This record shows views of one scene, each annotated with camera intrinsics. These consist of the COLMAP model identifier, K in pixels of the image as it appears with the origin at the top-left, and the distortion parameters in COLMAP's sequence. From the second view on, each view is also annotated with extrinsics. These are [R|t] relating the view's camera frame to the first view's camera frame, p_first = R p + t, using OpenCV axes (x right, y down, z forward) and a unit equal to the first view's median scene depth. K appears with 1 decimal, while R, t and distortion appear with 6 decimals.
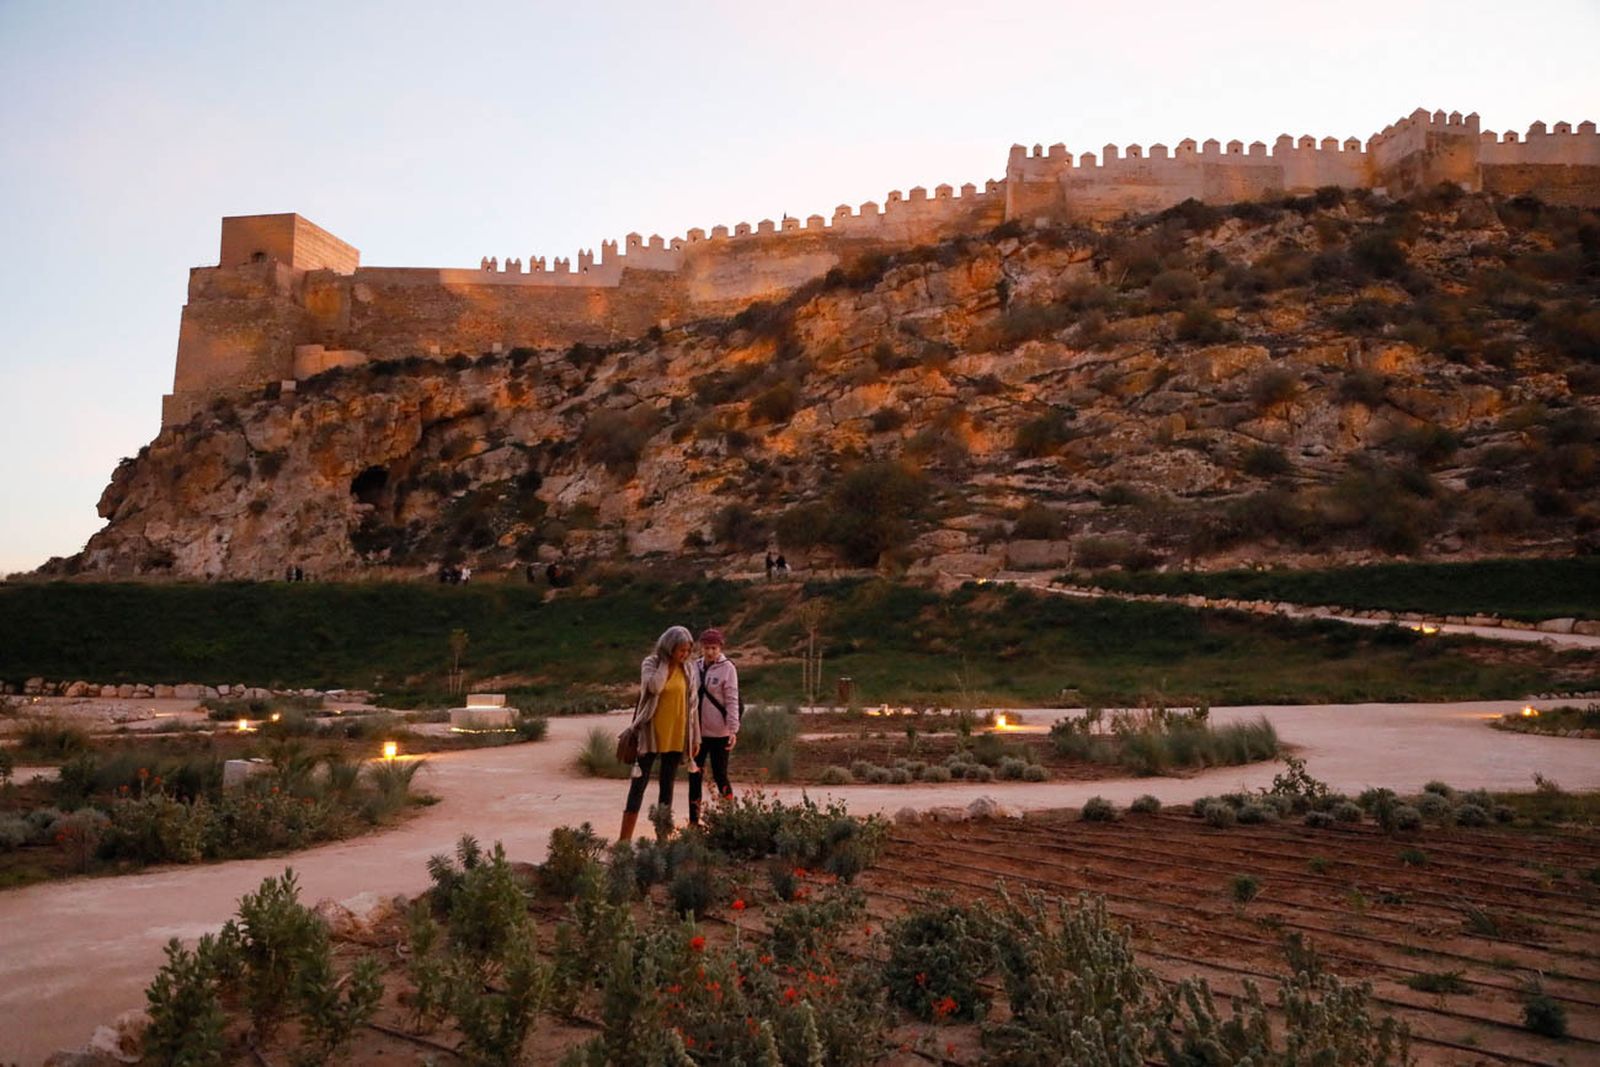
lens RADIAL K [[1274.9, 0, 793.7], [0, 1274.9, 540.1], [0, 0, 1]] dist [0.019279, 0.005128]
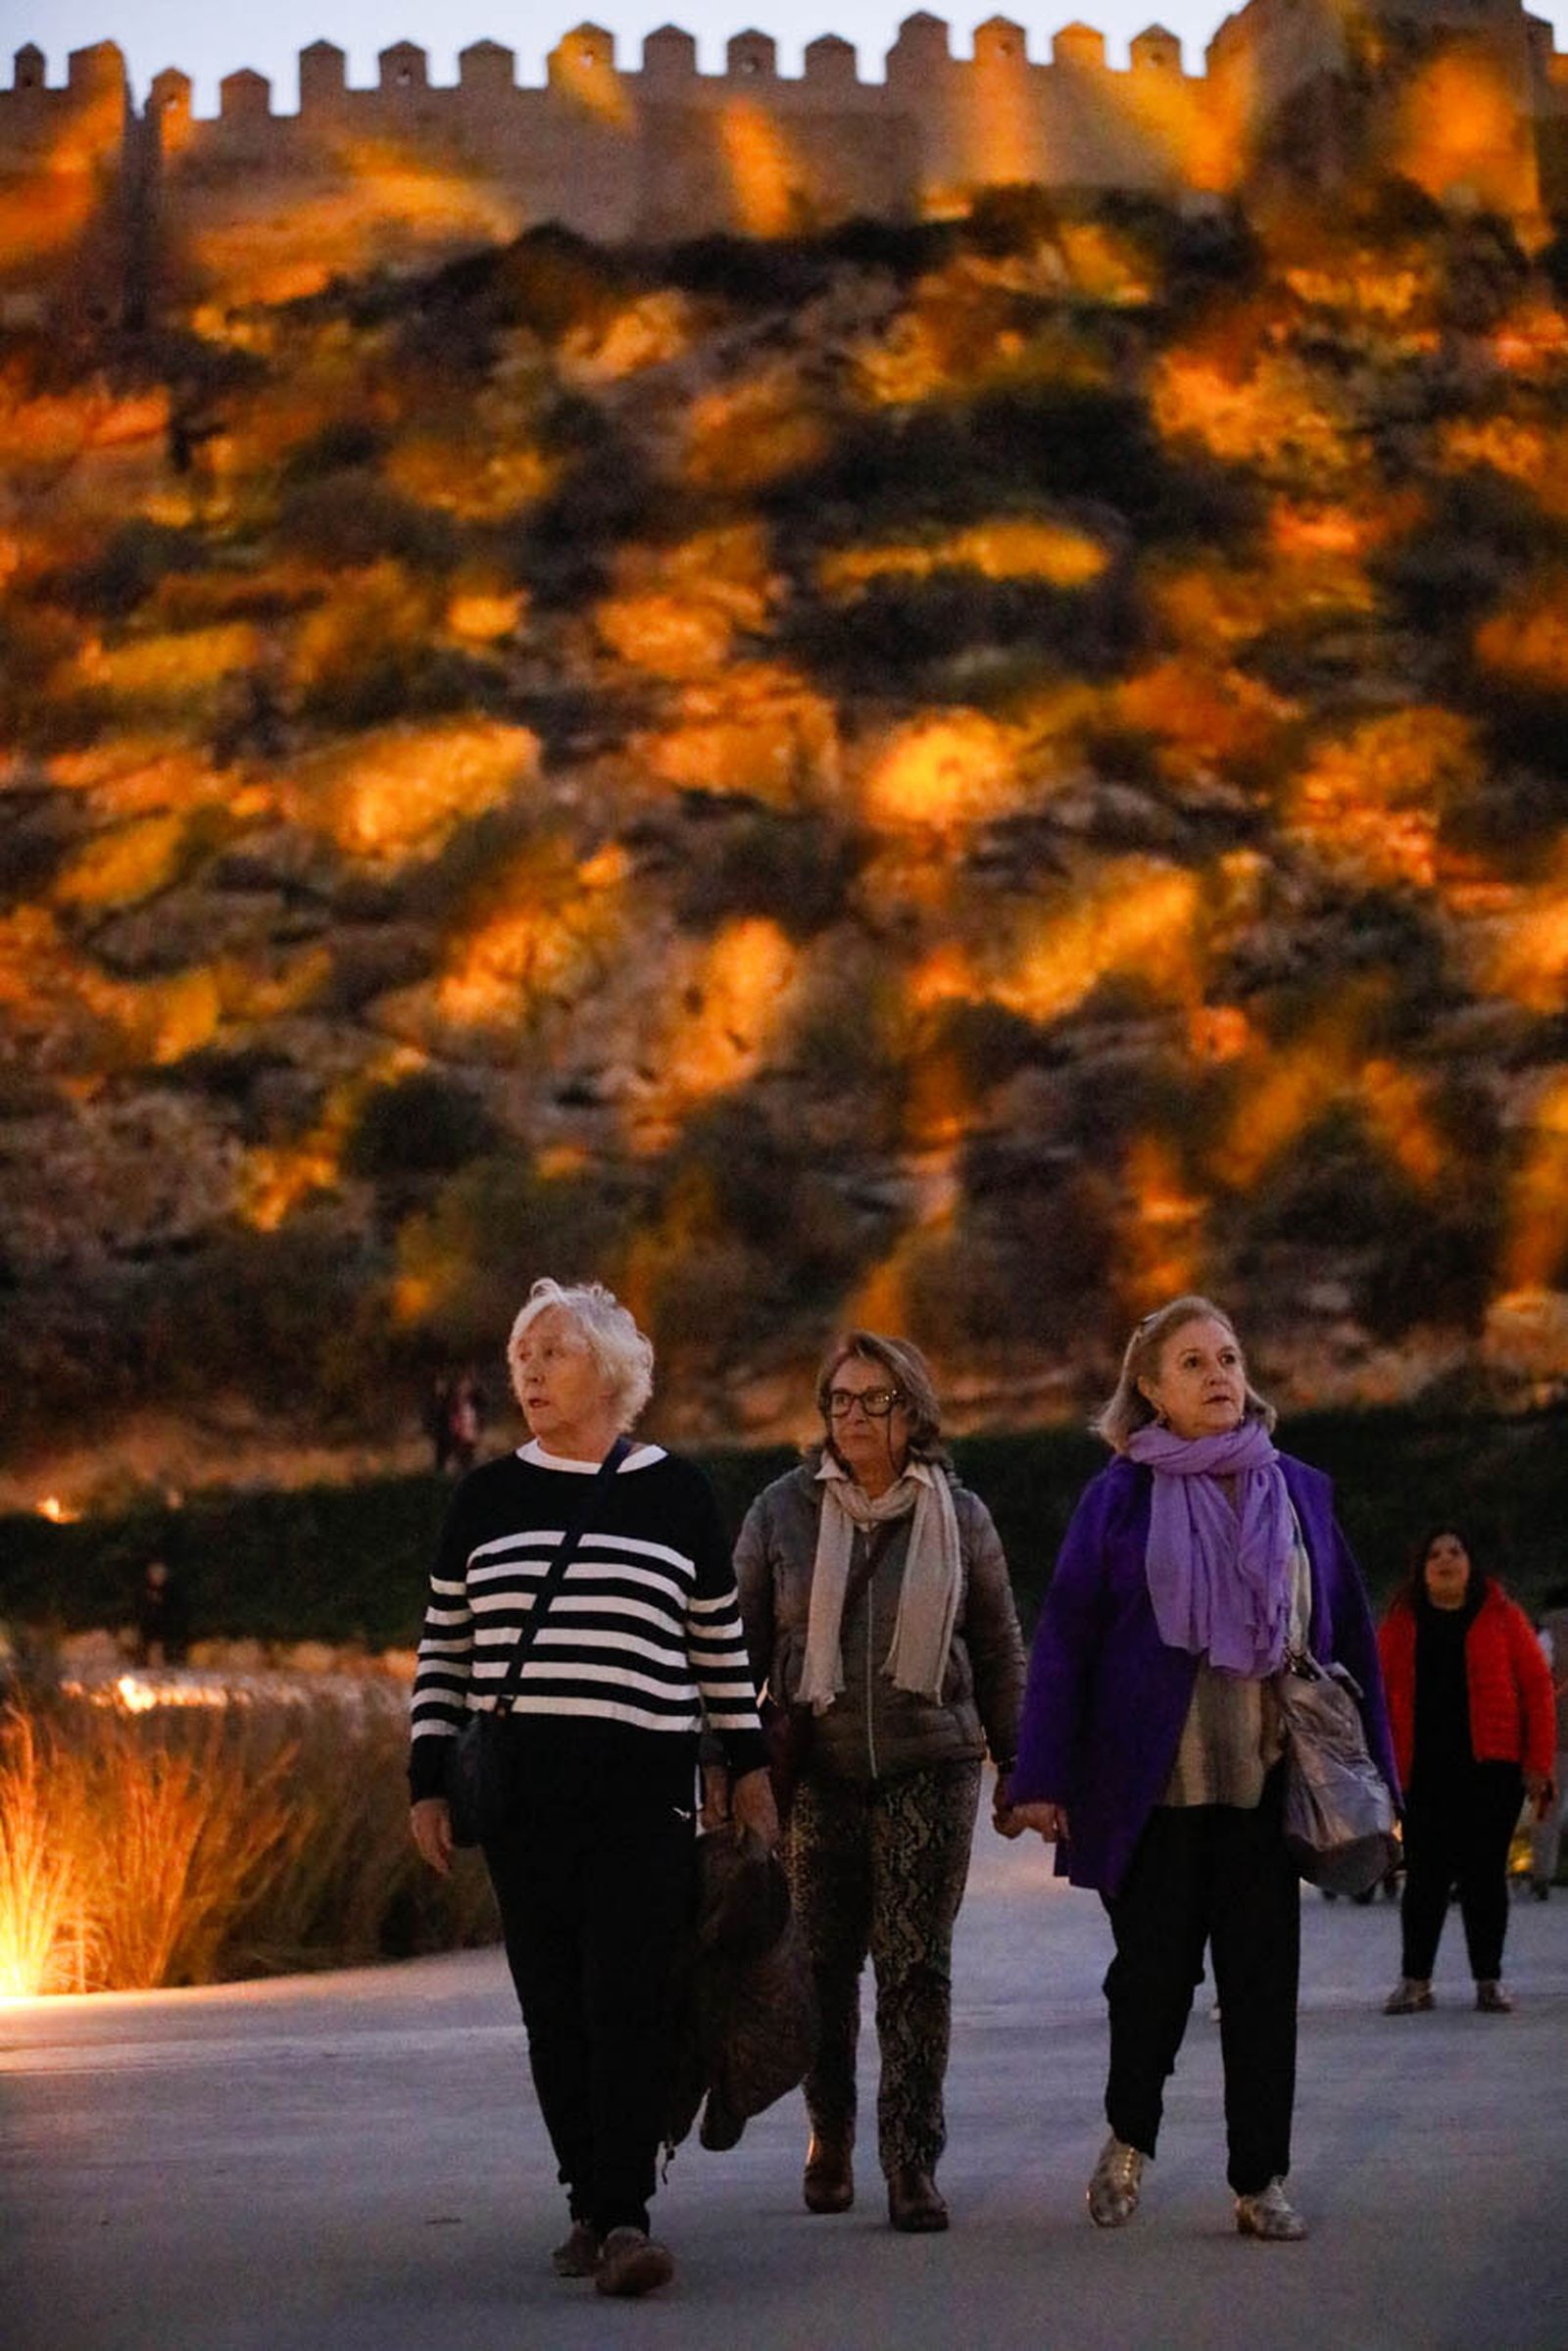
lens RADIAL K [[4706.3, 0, 784.9], [0, 4706.3, 1174.4], [0, 0, 1]] dist [-0.249853, 0.118722]
pose [[0.991007, -0.026449, 0.131173, 0.228541], [0.033144, 0.998243, -0.049122, 0.002675], [-0.129643, 0.053027, 0.990142, -0.044987]]
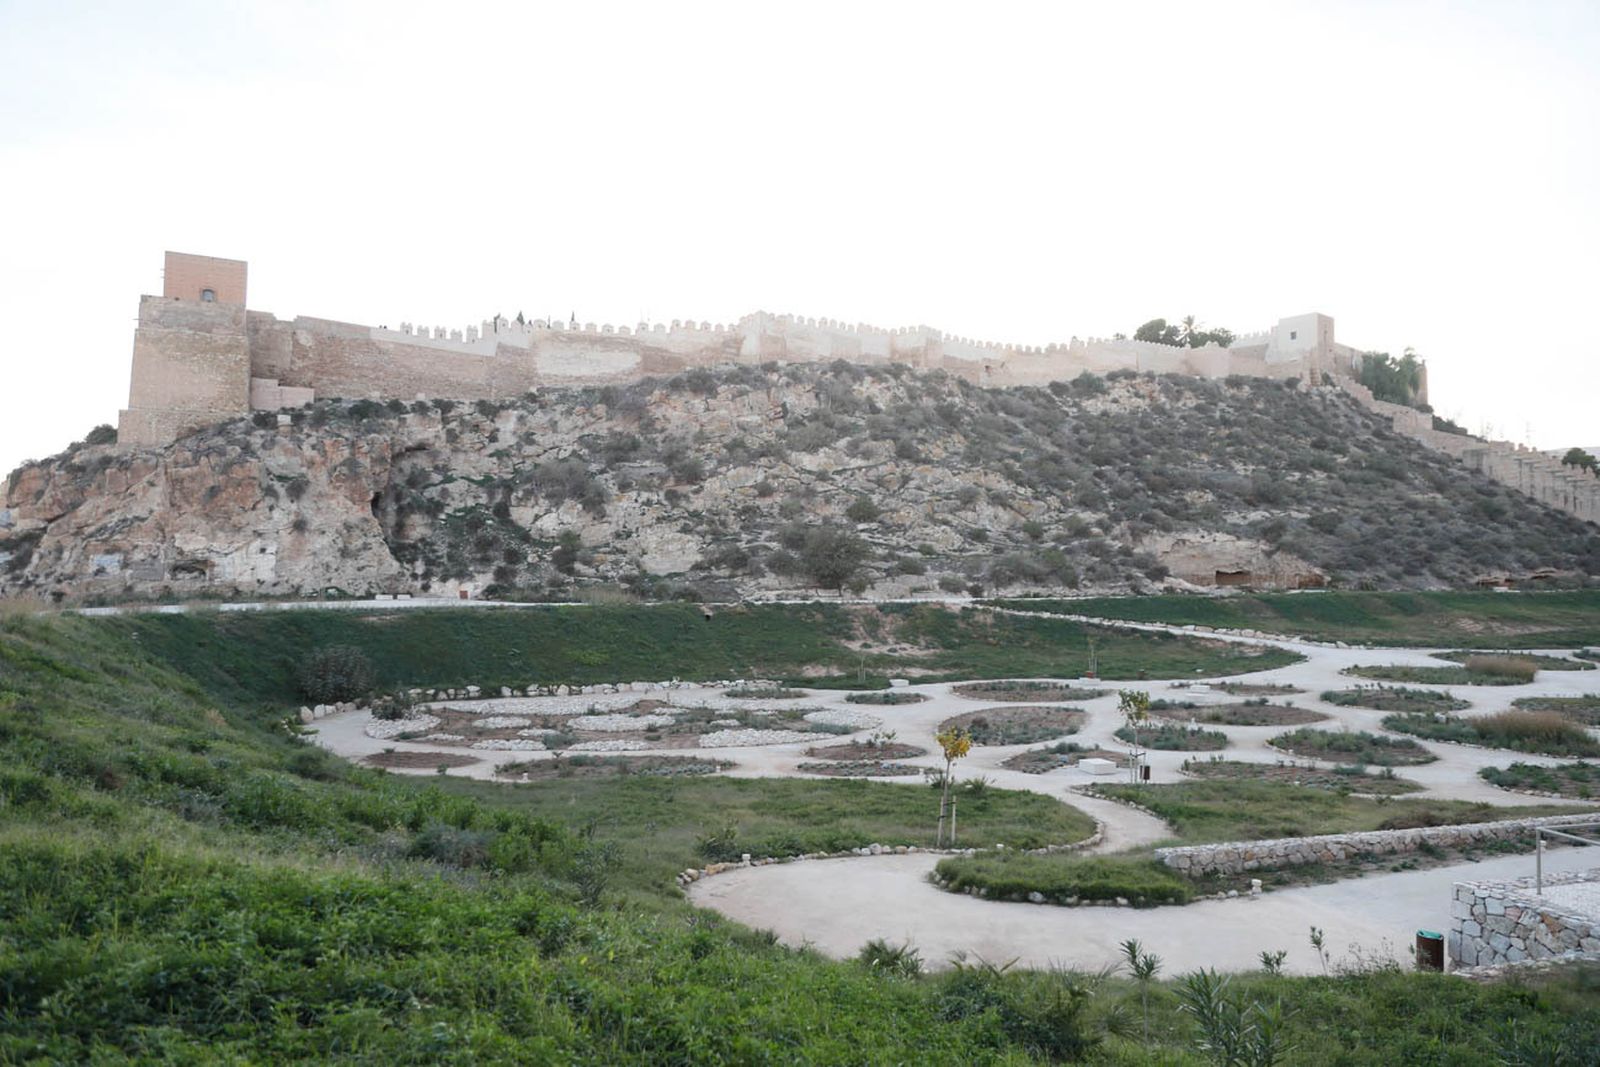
lens RADIAL K [[1052.3, 0, 789.0], [0, 1052.3, 533.1], [0, 0, 1]] dist [-0.007747, -0.001380]
pose [[0.761296, 0.020402, 0.648083, -0.700316], [-0.053489, 0.998074, 0.031413, -0.073376], [-0.646194, -0.058580, 0.760921, -0.062872]]
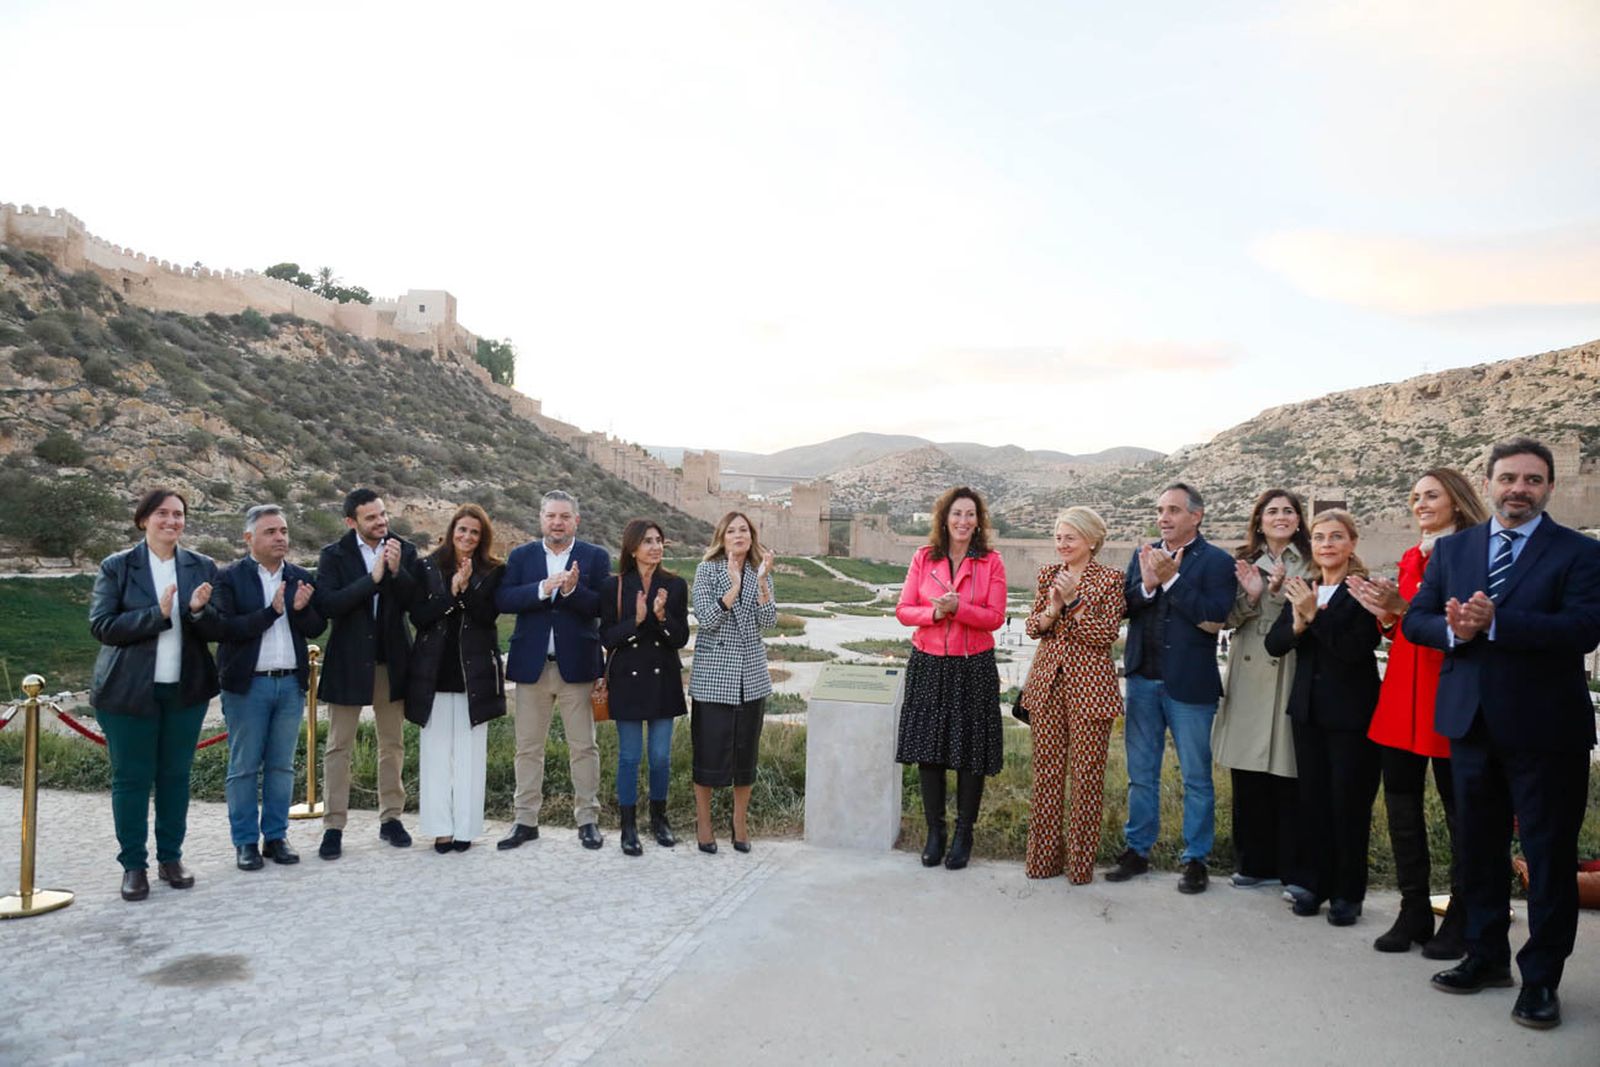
lens RADIAL K [[1038.8, 0, 802.8], [0, 1038.8, 561.9], [0, 0, 1]] dist [-0.015432, 0.003767]
pose [[-0.049925, -0.021529, 0.998521, -0.763244], [-0.104543, 0.994388, 0.016213, -0.051311], [-0.993266, -0.103579, -0.051896, 0.215807]]
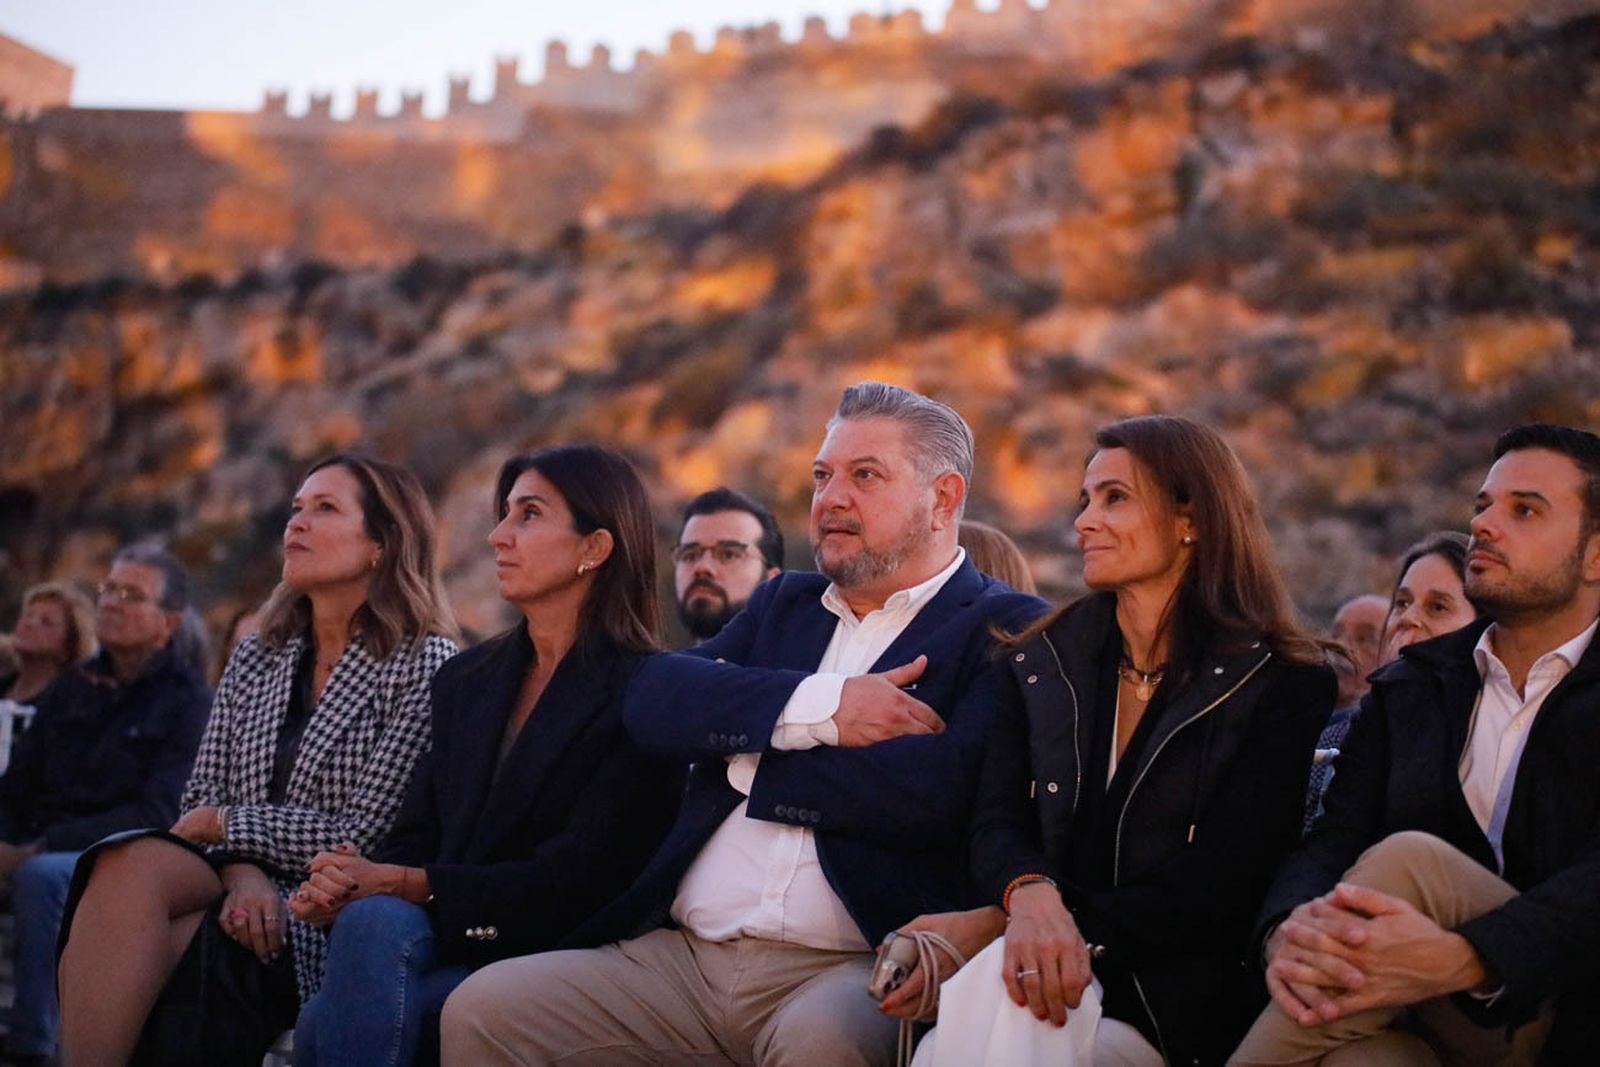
lens RADIAL K [[3202.9, 0, 796.3], [0, 3202.9, 532.4], [0, 0, 1]] dist [-0.249853, 0.118722]
pose [[0.977281, 0.041800, -0.207786, 0.268766], [-0.049754, 0.998209, -0.033202, -0.010461], [0.206026, 0.042786, 0.977611, -0.221703]]
